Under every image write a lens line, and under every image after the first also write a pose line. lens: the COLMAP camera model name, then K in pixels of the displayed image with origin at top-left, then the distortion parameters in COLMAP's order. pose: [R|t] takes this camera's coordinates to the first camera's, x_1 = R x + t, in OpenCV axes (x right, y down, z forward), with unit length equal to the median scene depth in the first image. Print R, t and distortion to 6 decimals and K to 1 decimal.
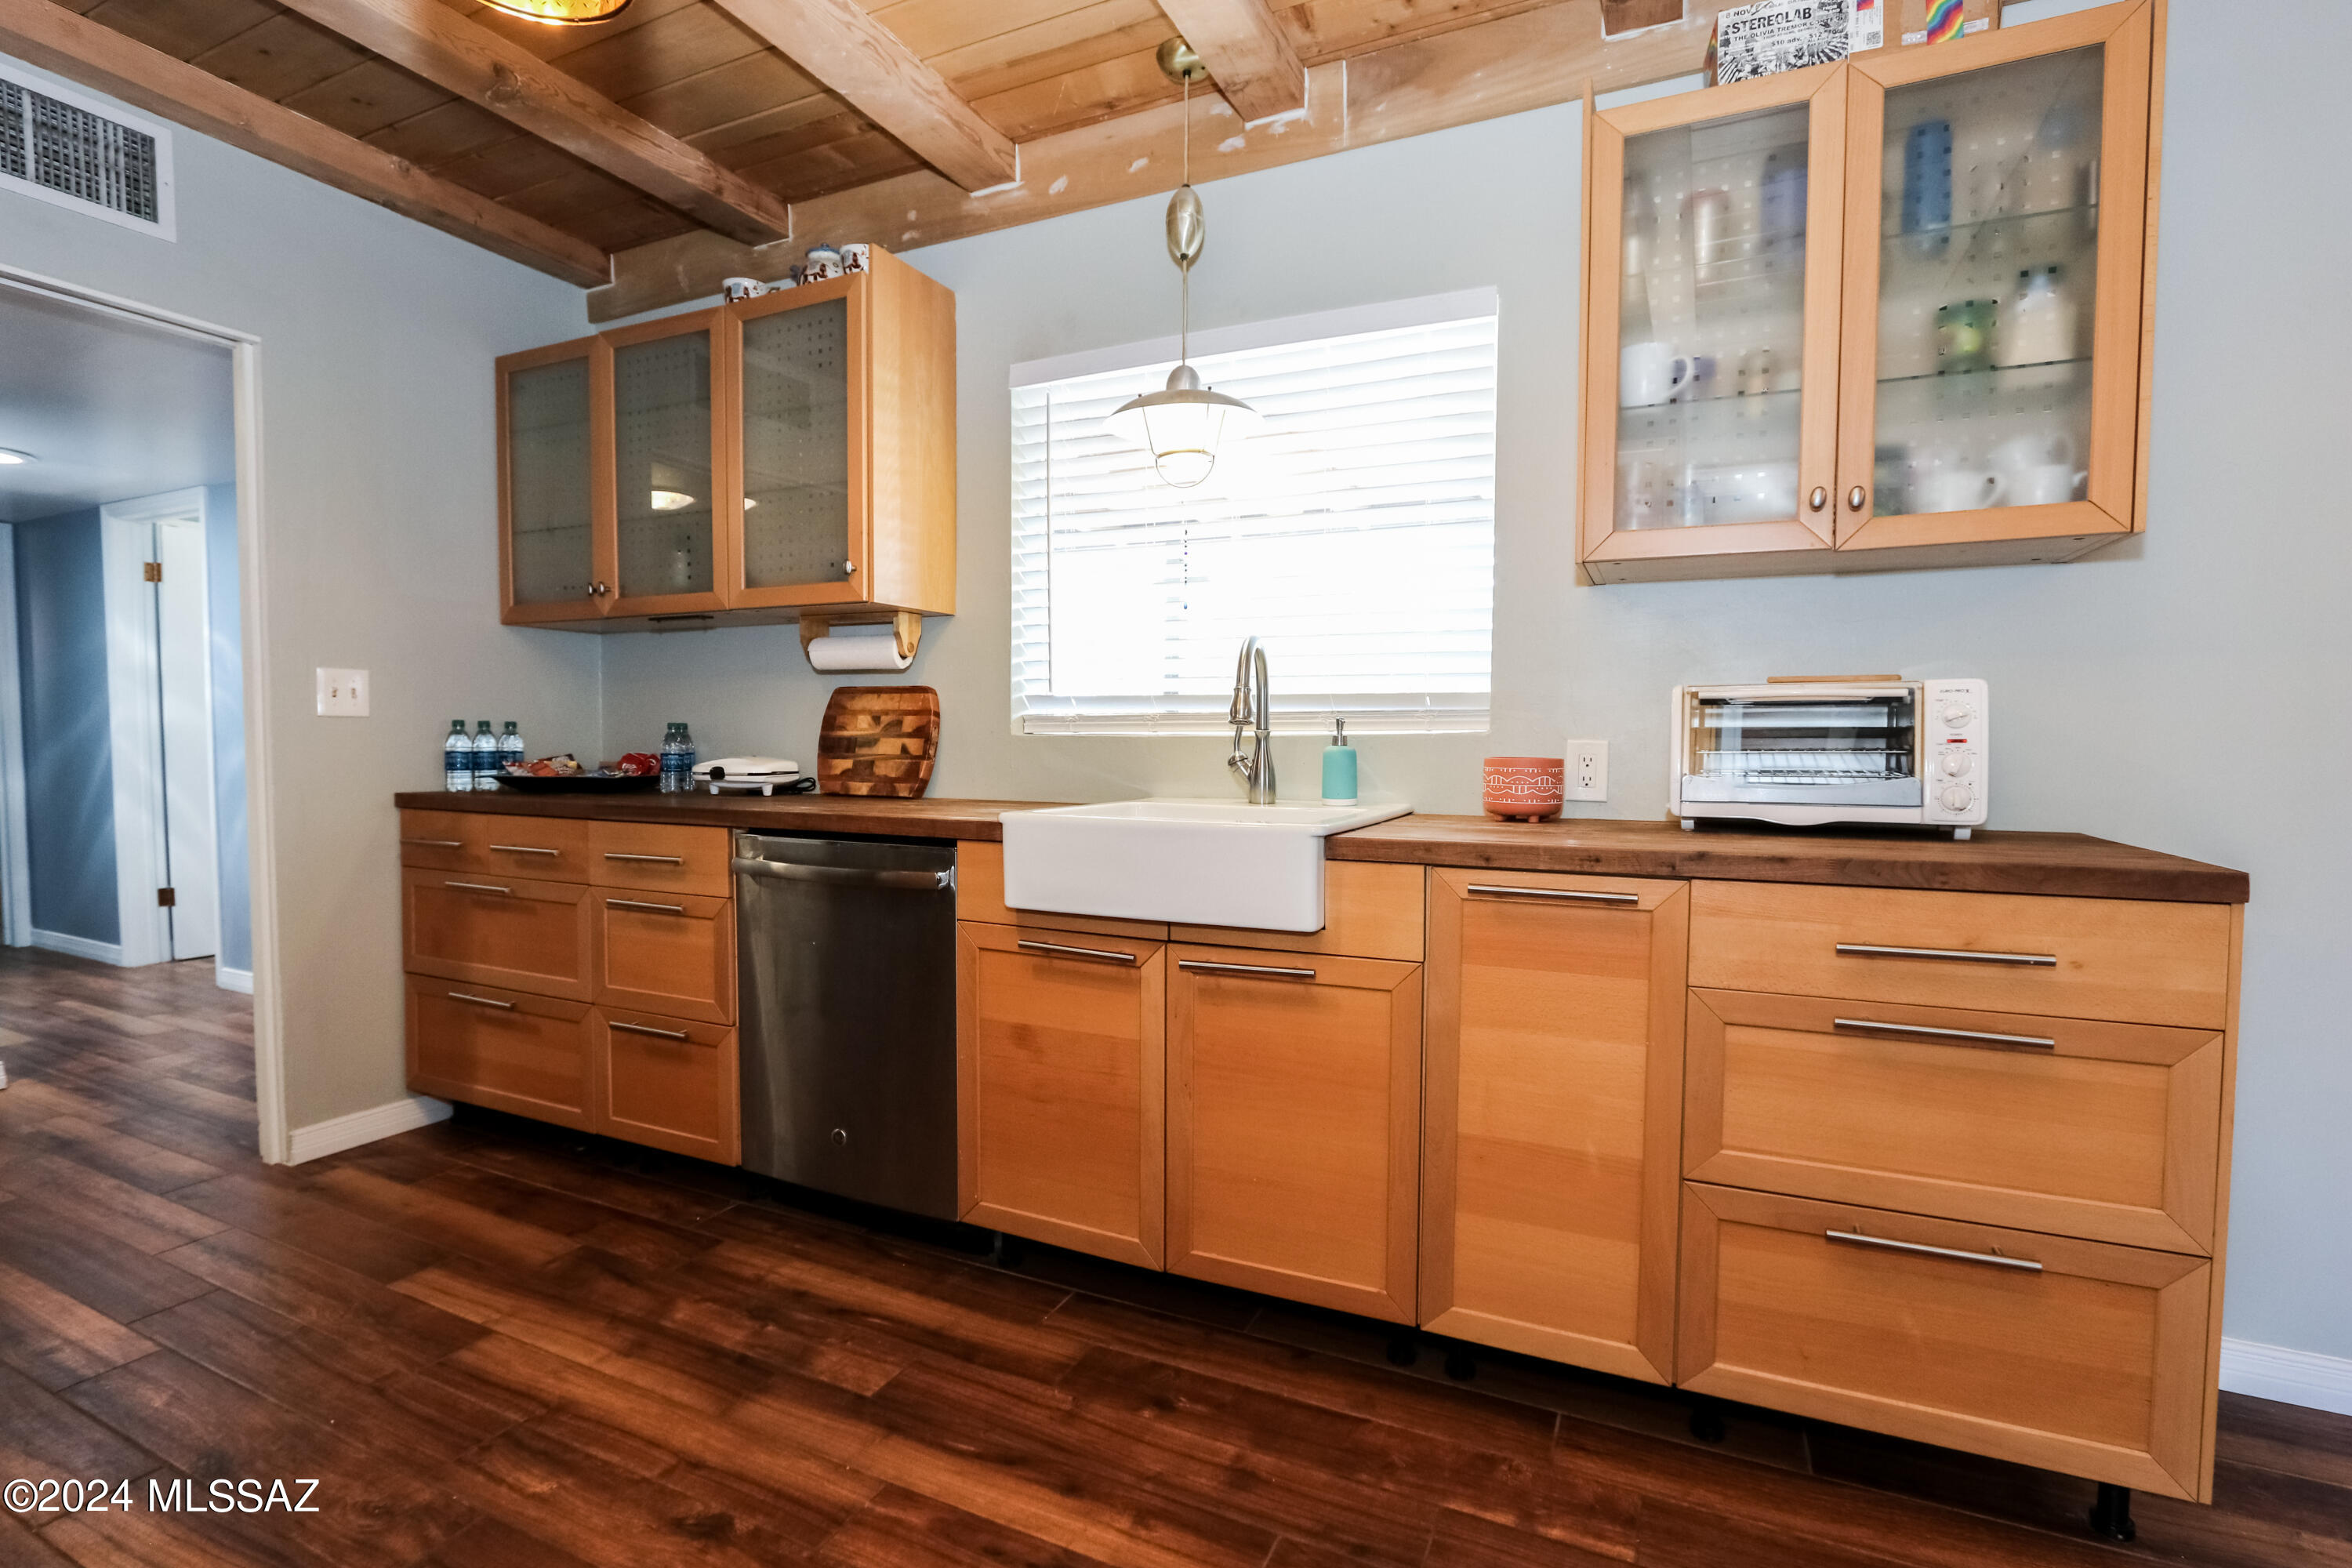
lens RADIAL K [[1099.0, 0, 1167.6], [0, 1099.0, 794.0], [0, 0, 1]] dist [-0.015576, 0.000797]
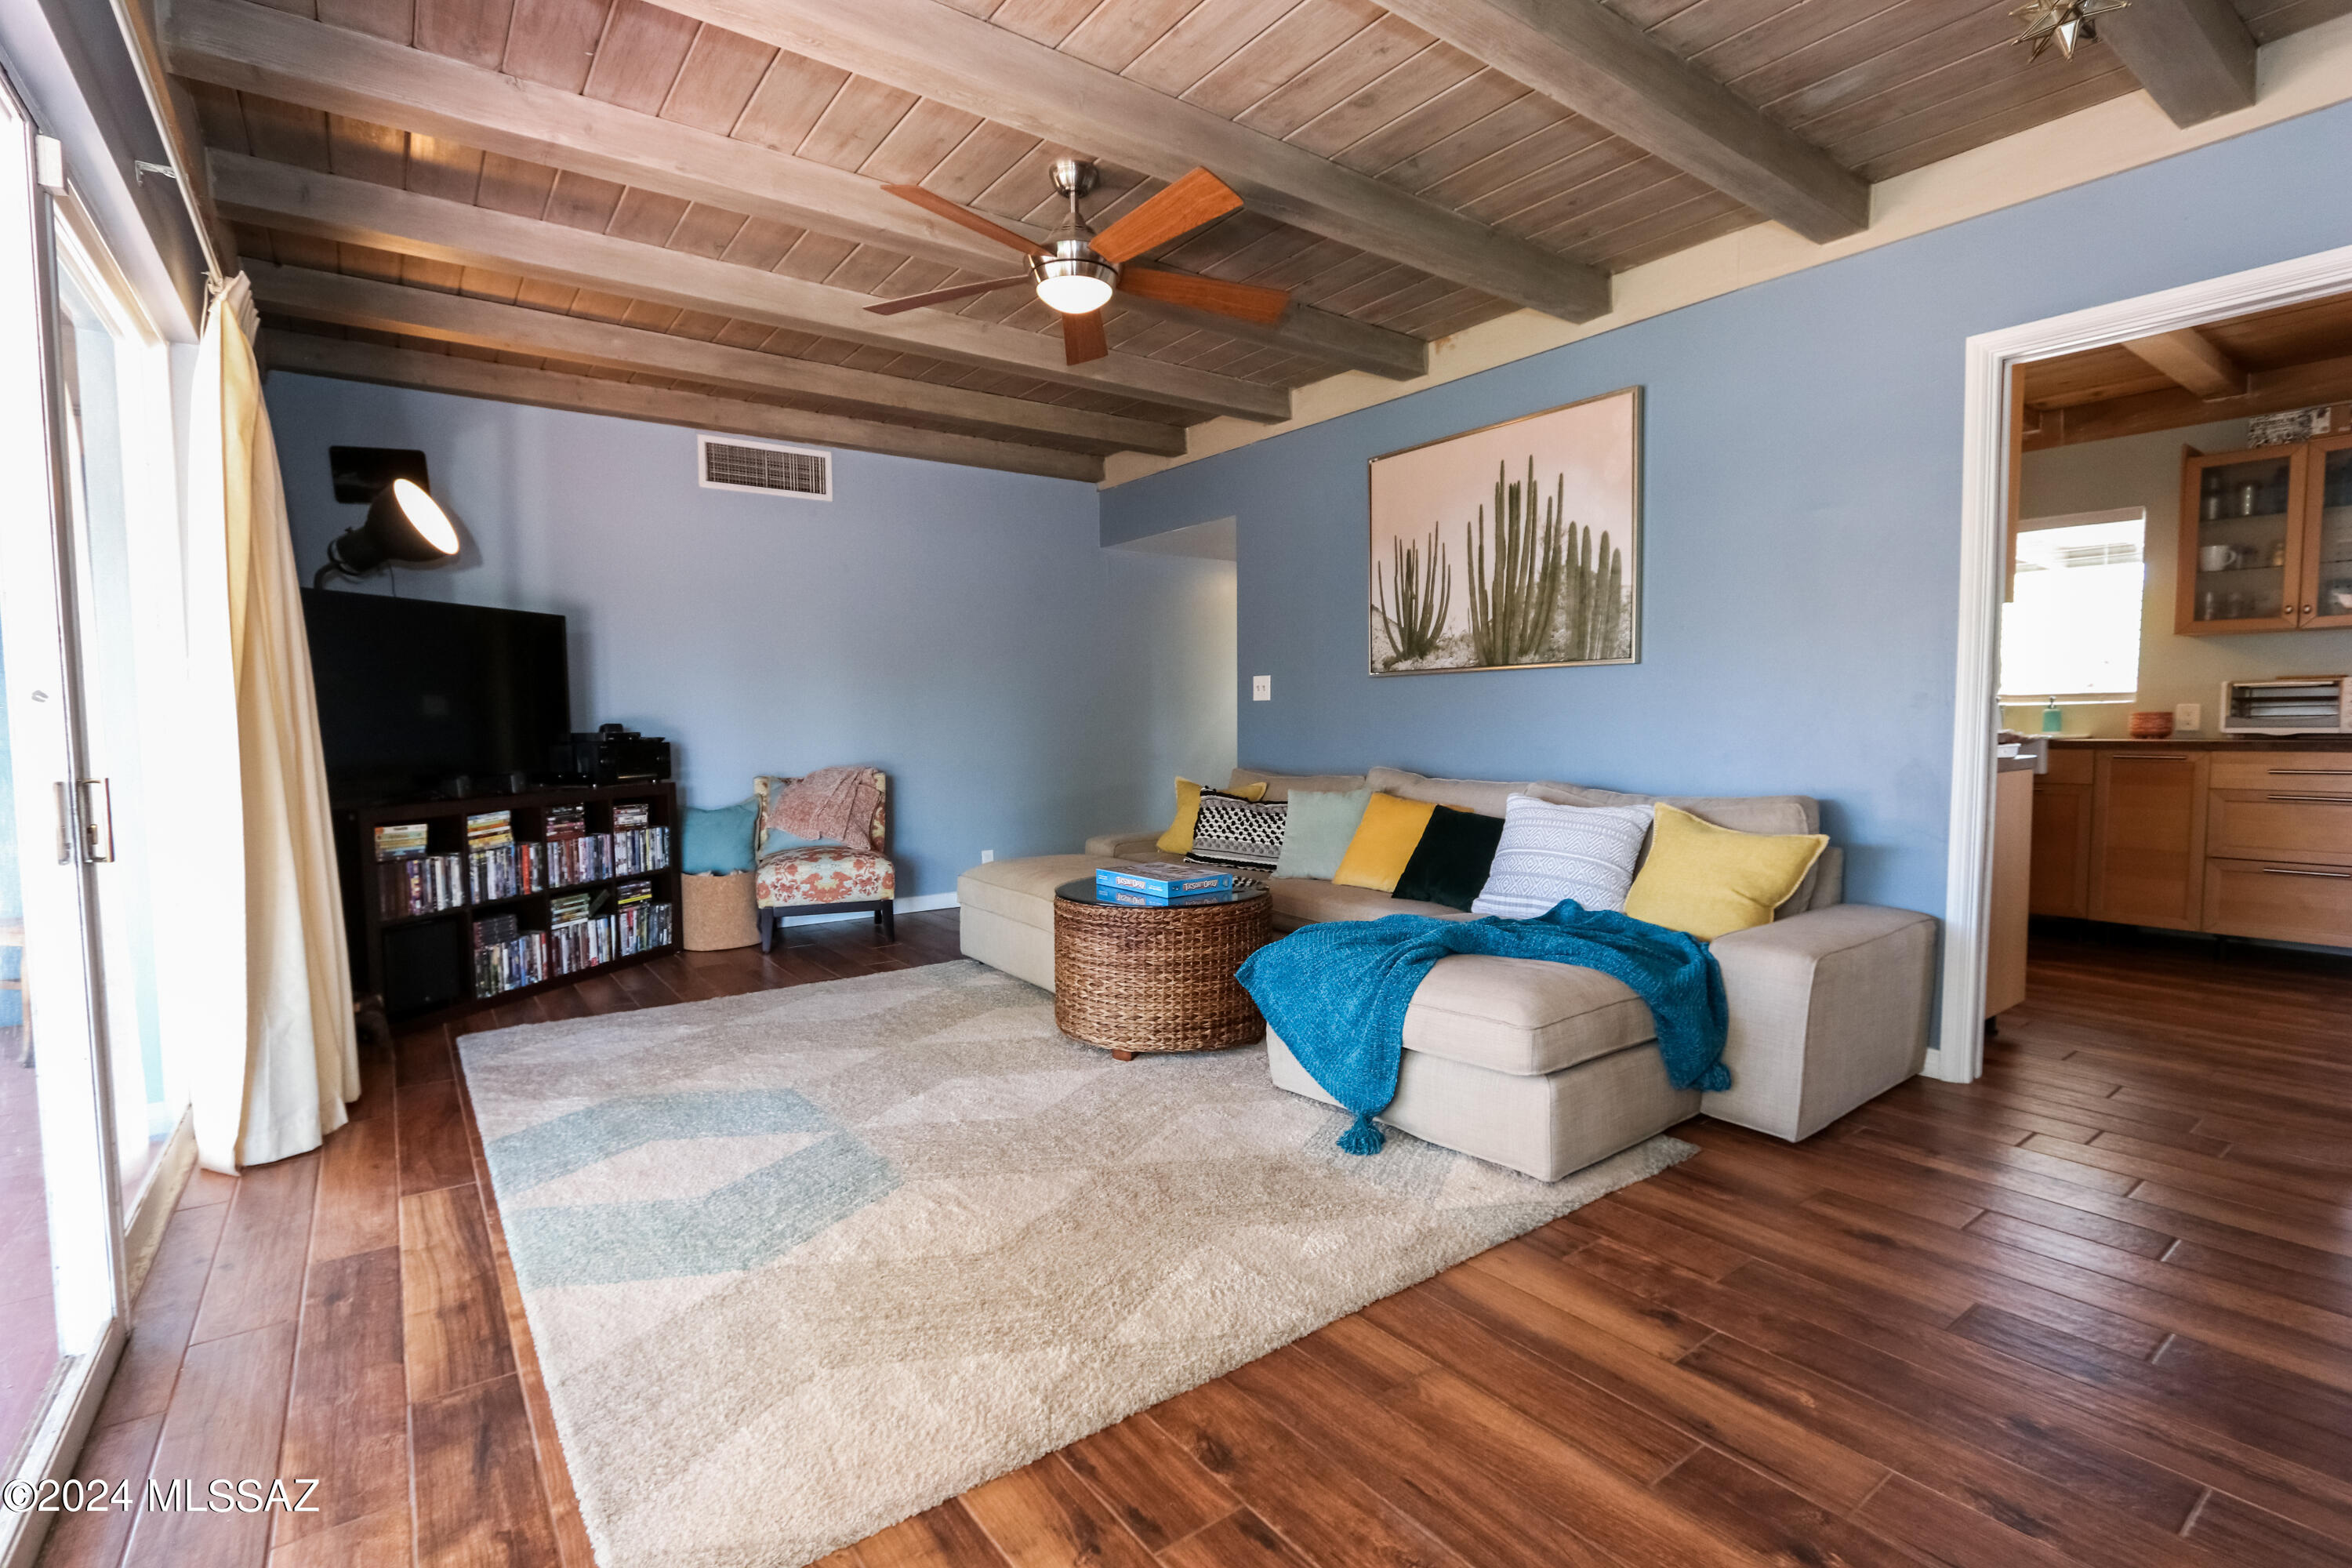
lens RADIAL K [[1099.0, 0, 1167.6], [0, 1099.0, 794.0], [0, 0, 1]] dist [-0.015576, 0.000797]
pose [[0.879450, 0.026405, -0.475258, -0.368718], [-0.019056, 0.999613, 0.020276, 0.118820], [0.475609, -0.008775, 0.879613, -1.794006]]
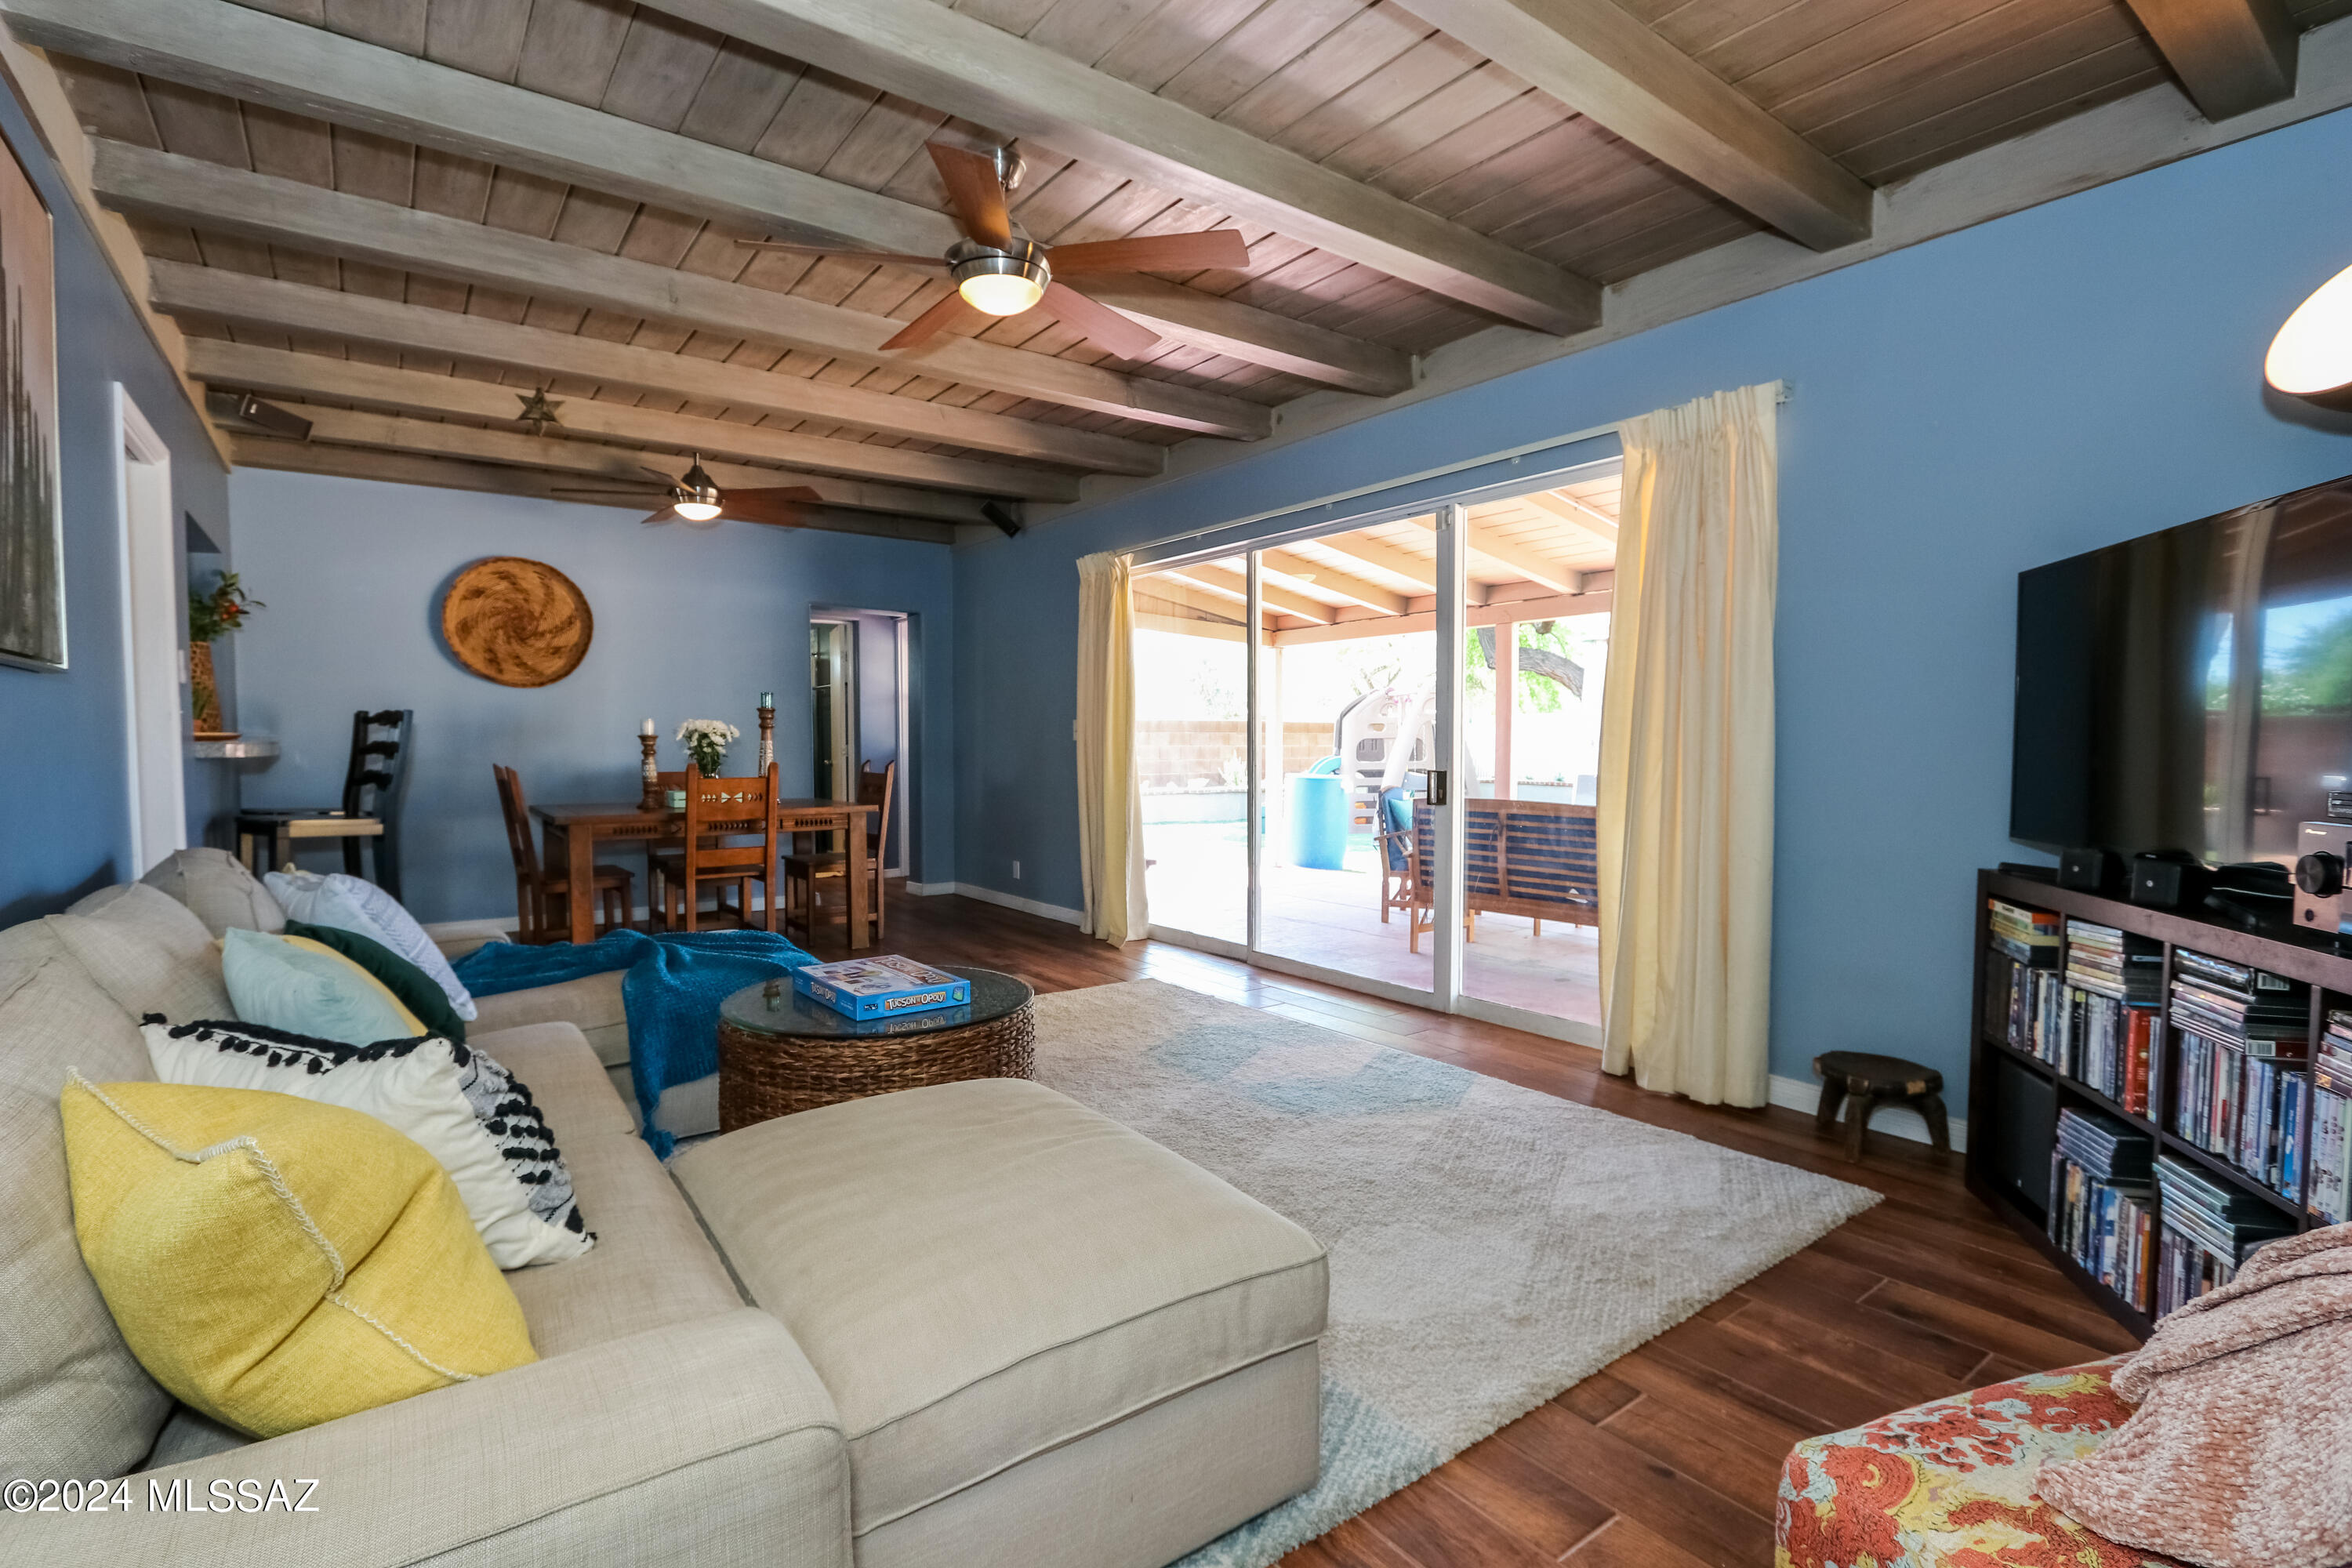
lens RADIAL K [[1099.0, 0, 1167.6], [0, 1099.0, 794.0], [0, 0, 1]] dist [-0.015576, 0.000797]
pose [[-0.885320, -0.020922, 0.464512, -1.798220], [0.026225, 0.995150, 0.094805, -0.008814], [-0.464243, 0.096115, -0.880478, 0.289176]]
